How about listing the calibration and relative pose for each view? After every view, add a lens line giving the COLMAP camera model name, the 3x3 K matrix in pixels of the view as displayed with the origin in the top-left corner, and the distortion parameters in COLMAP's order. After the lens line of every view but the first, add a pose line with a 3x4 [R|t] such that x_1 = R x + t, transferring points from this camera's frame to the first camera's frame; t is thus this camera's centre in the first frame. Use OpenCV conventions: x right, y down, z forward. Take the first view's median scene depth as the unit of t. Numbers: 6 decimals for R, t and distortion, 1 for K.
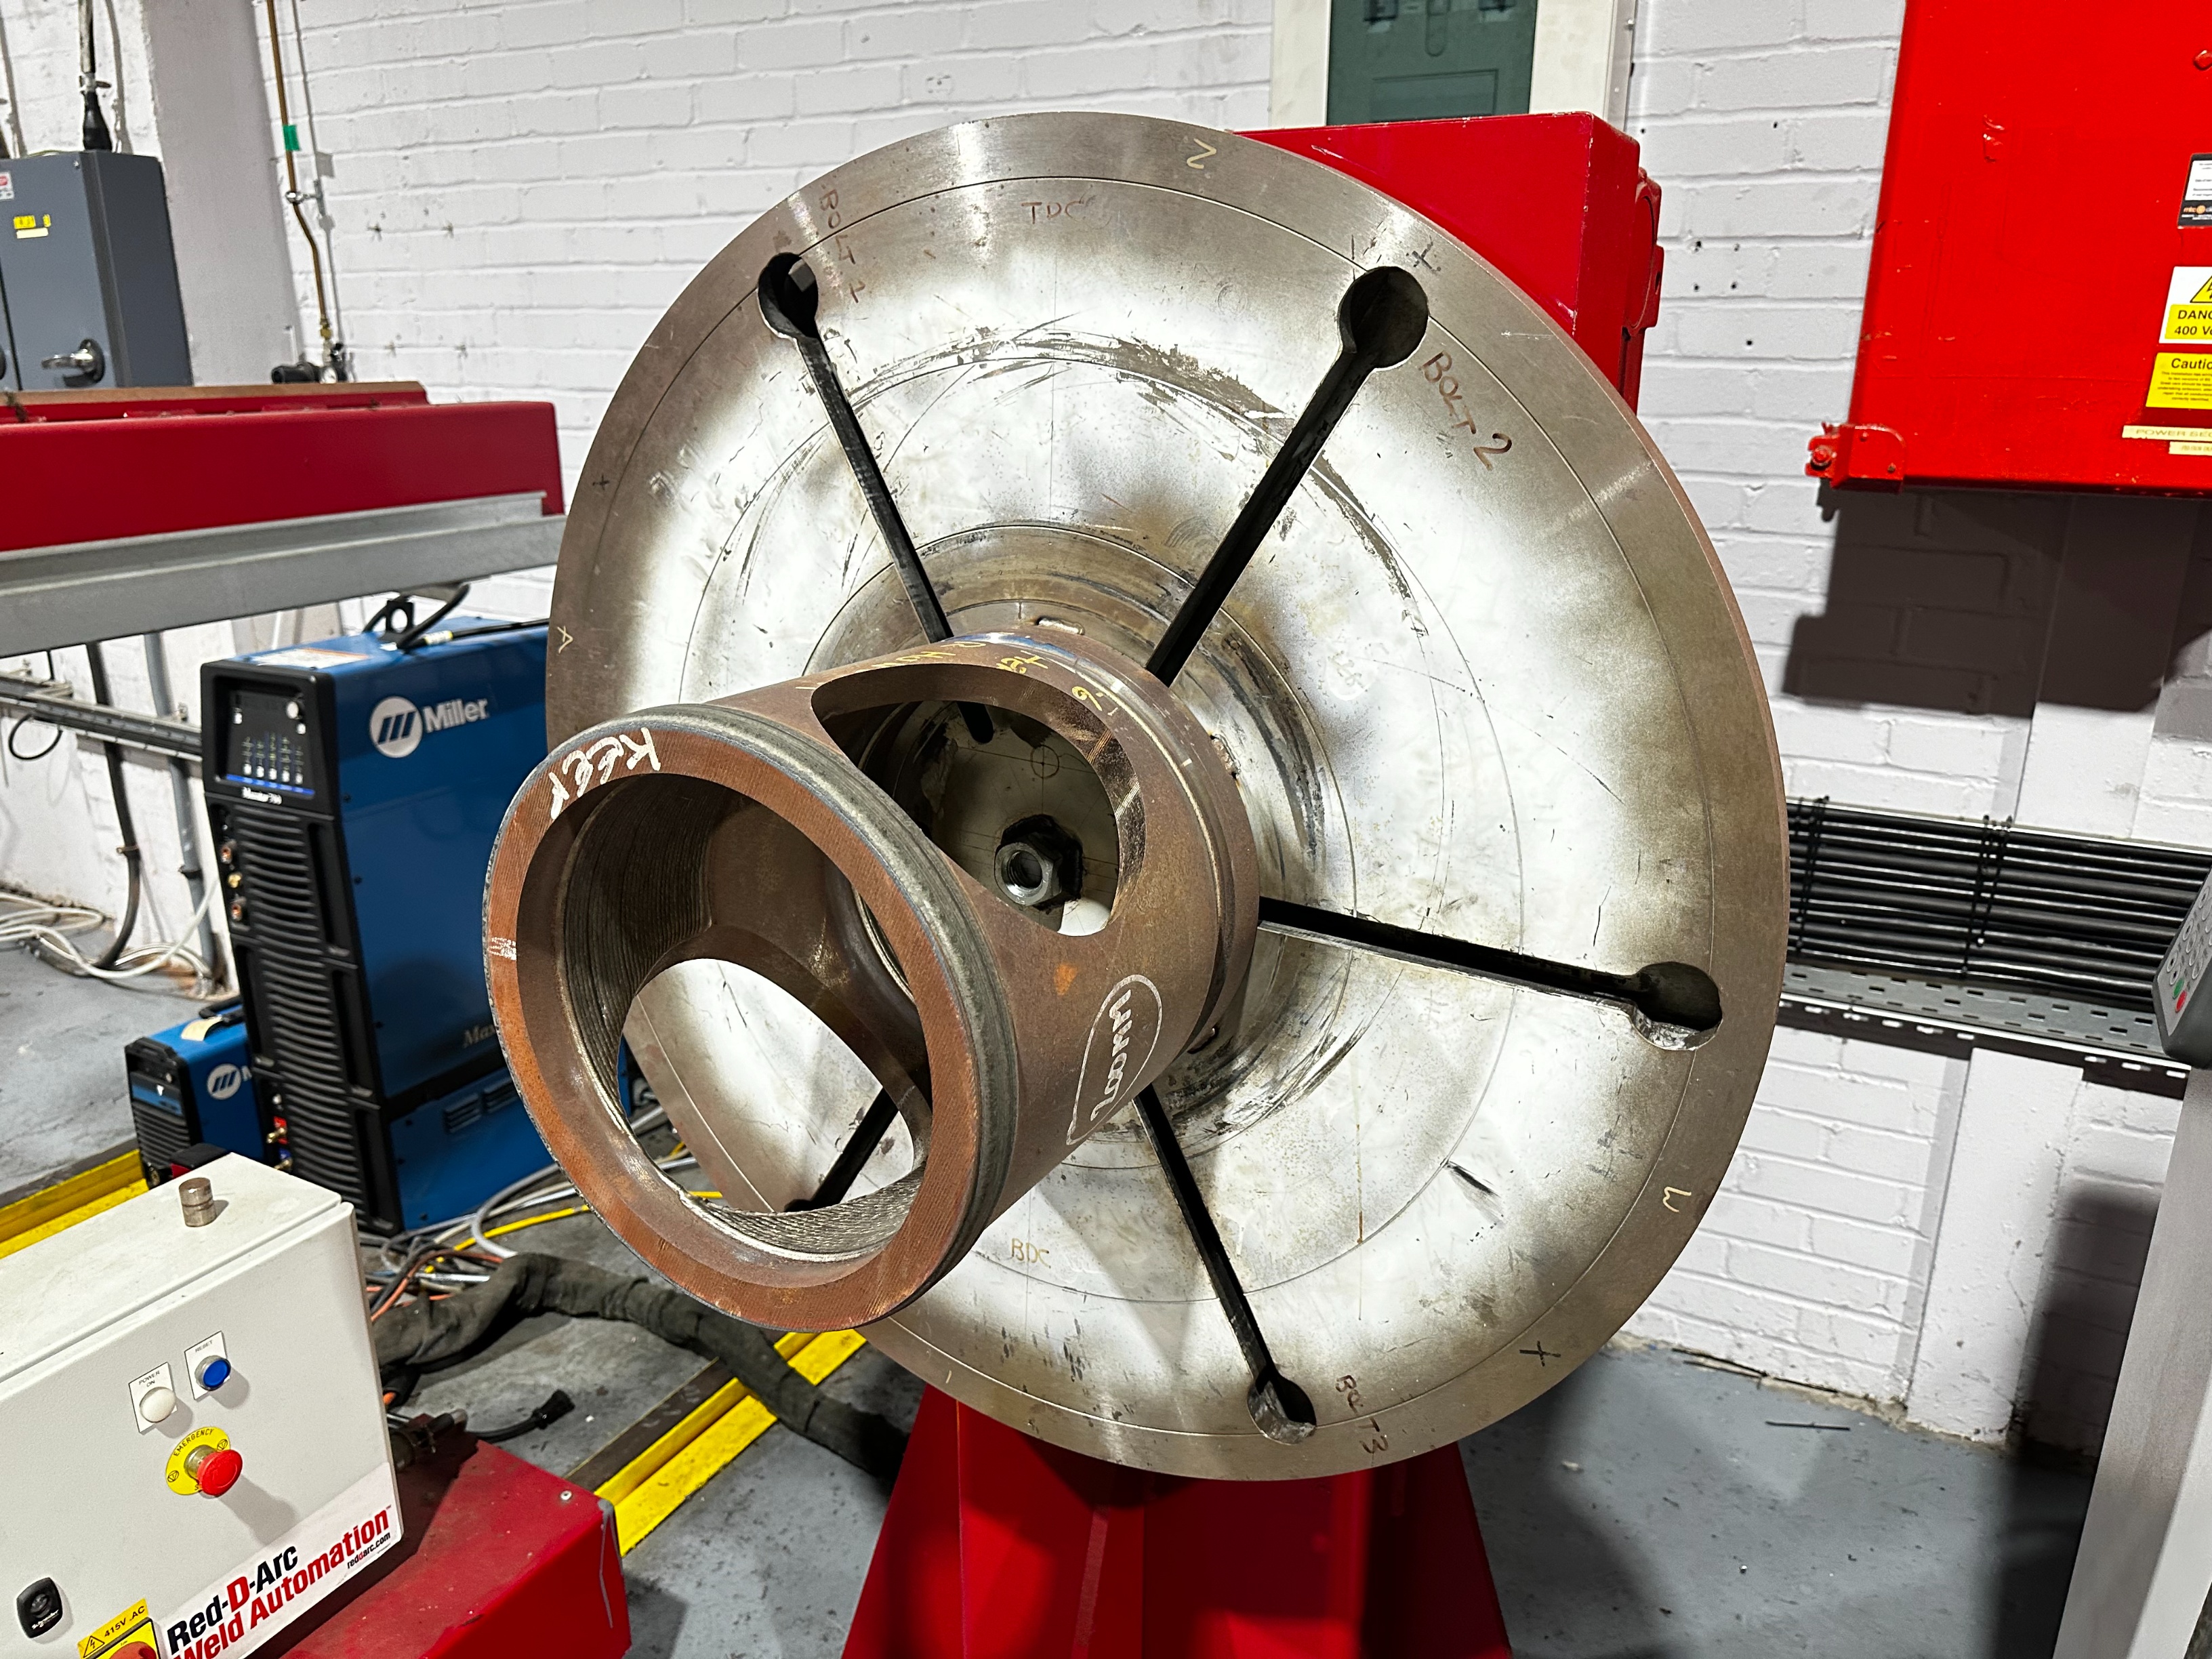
lens RADIAL K [[1579.5, 0, 1097.8], [0, 1579.5, 837.5], [0, 0, 1]] dist [0.004420, -0.014712]
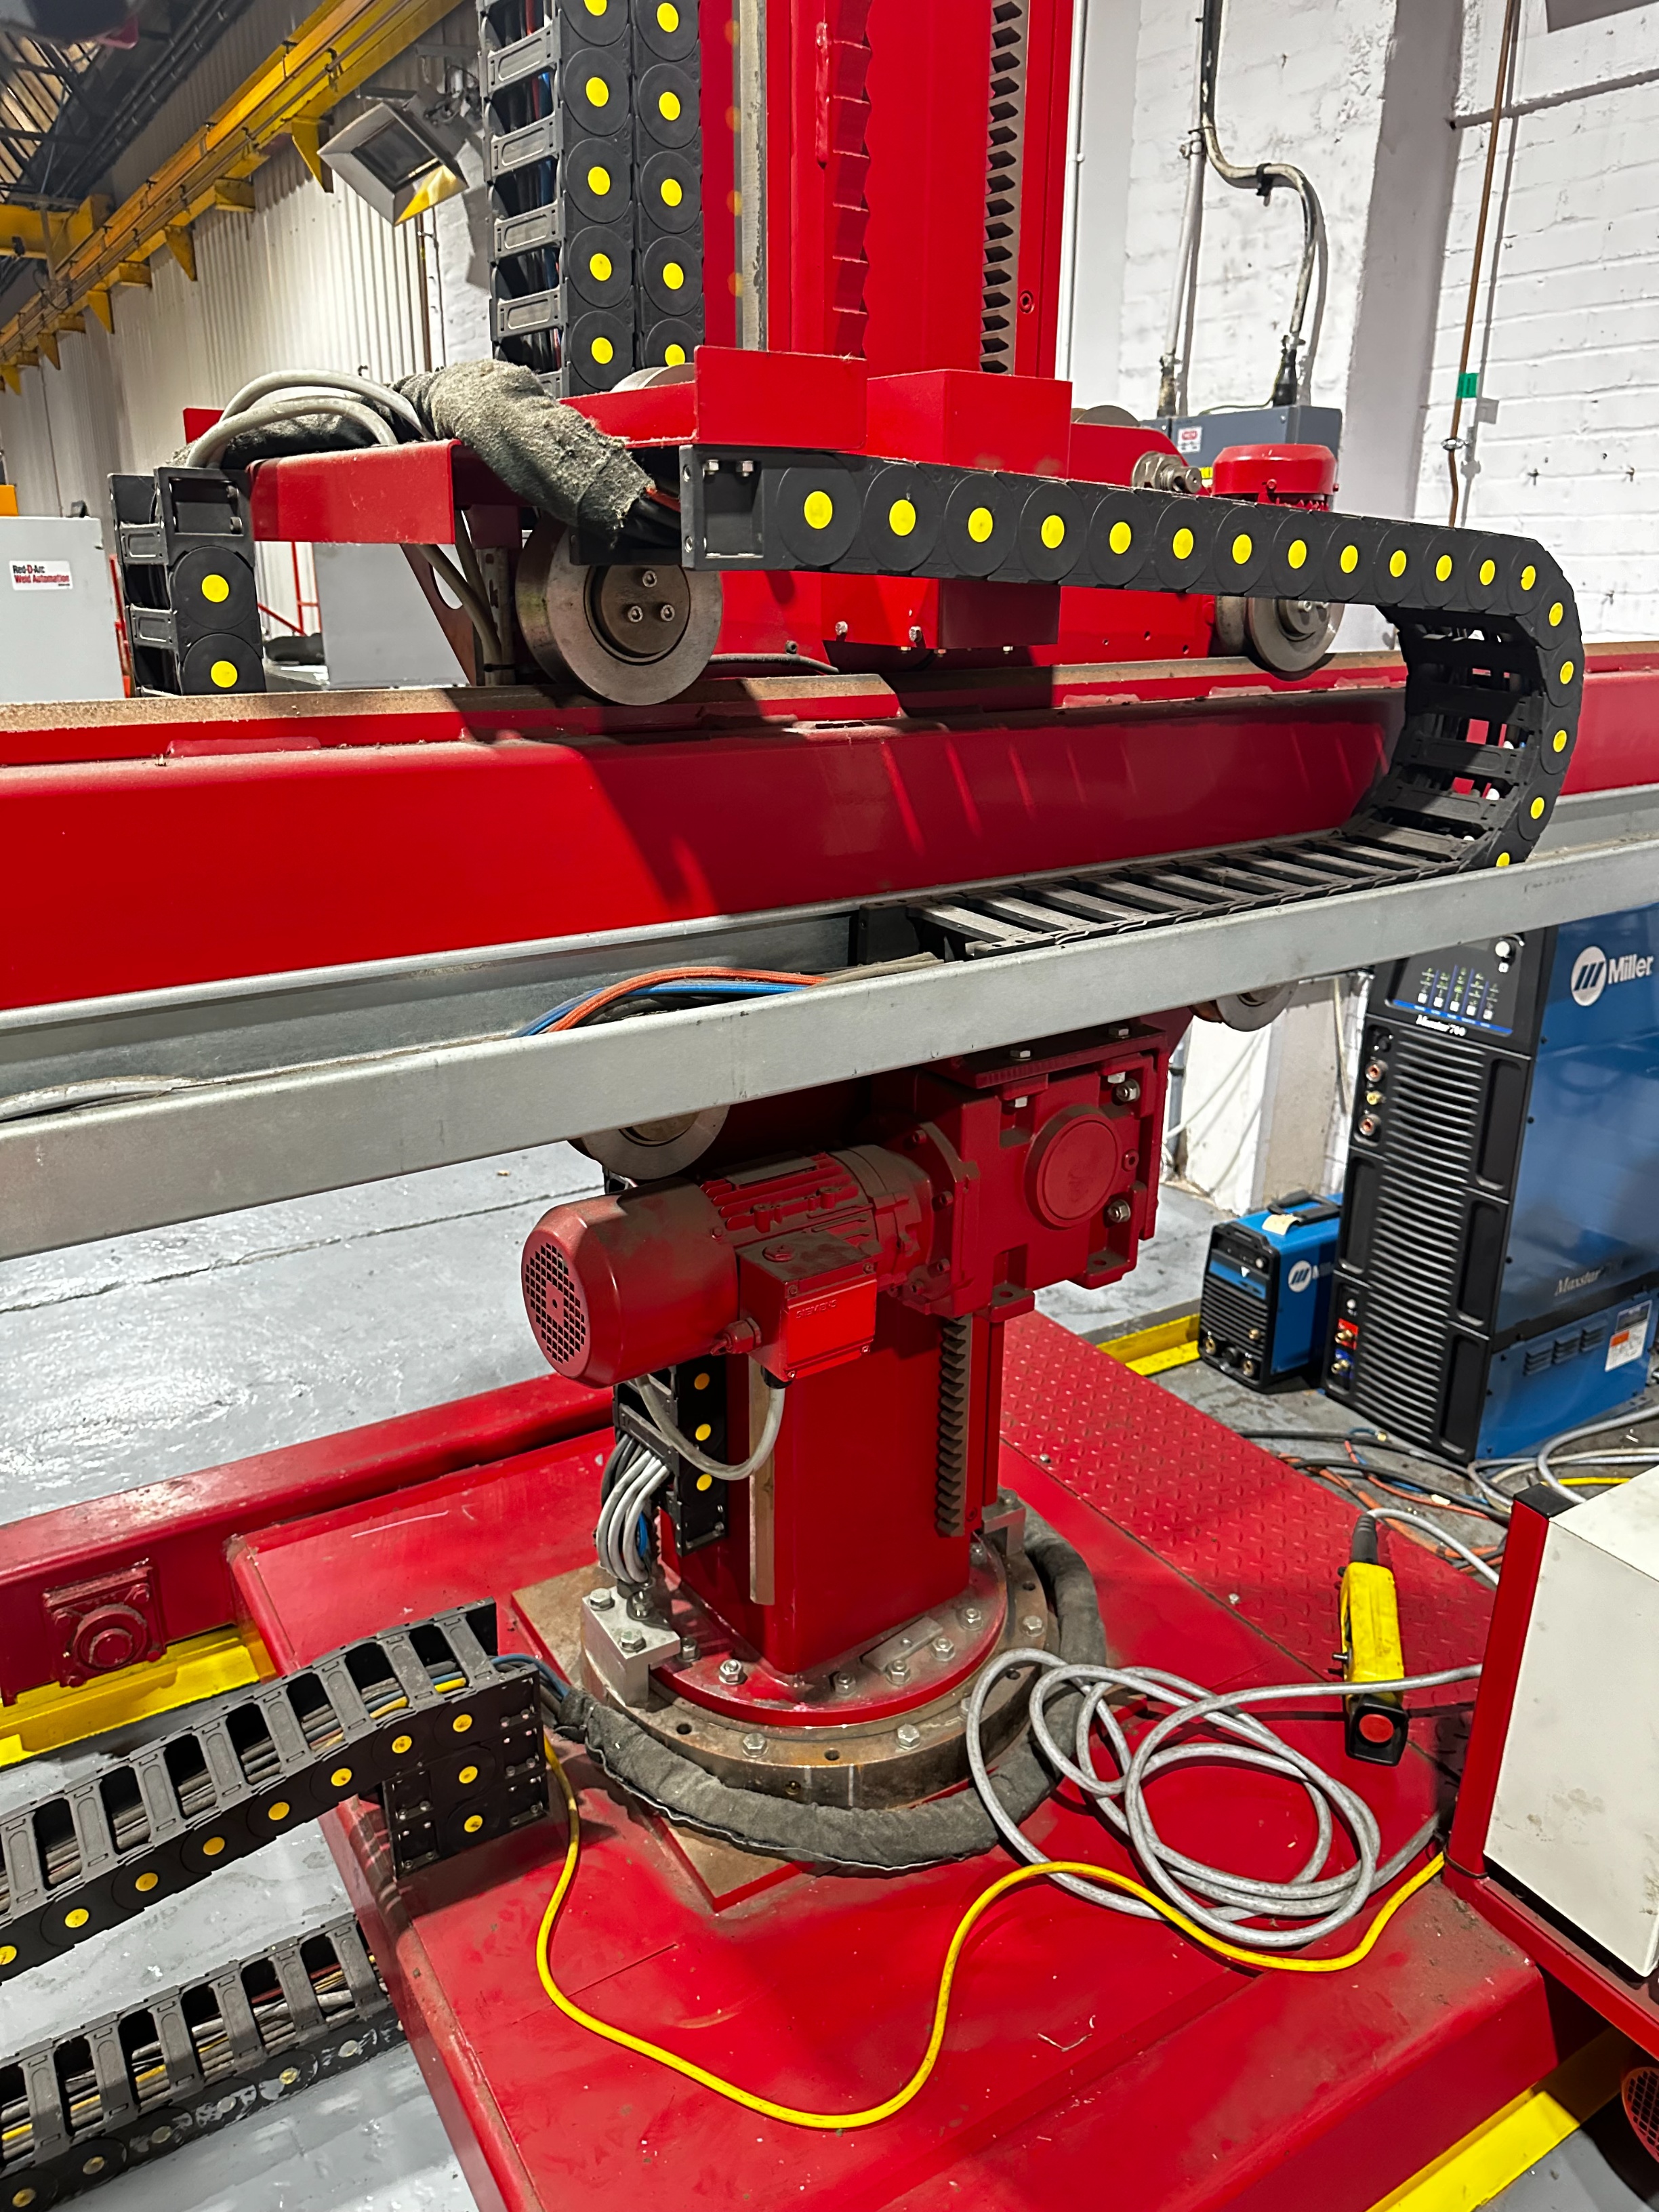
lens RADIAL K [[1570.1, 0, 814.5], [0, 1570.1, 1108.9], [0, 0, 1]] dist [0.036716, -0.045926]
pose [[0.873267, 0.164513, -0.458628, -0.471240], [-0.152877, 0.986255, 0.062685, 0.031204], [0.462637, 0.015372, 0.886414, -0.146789]]
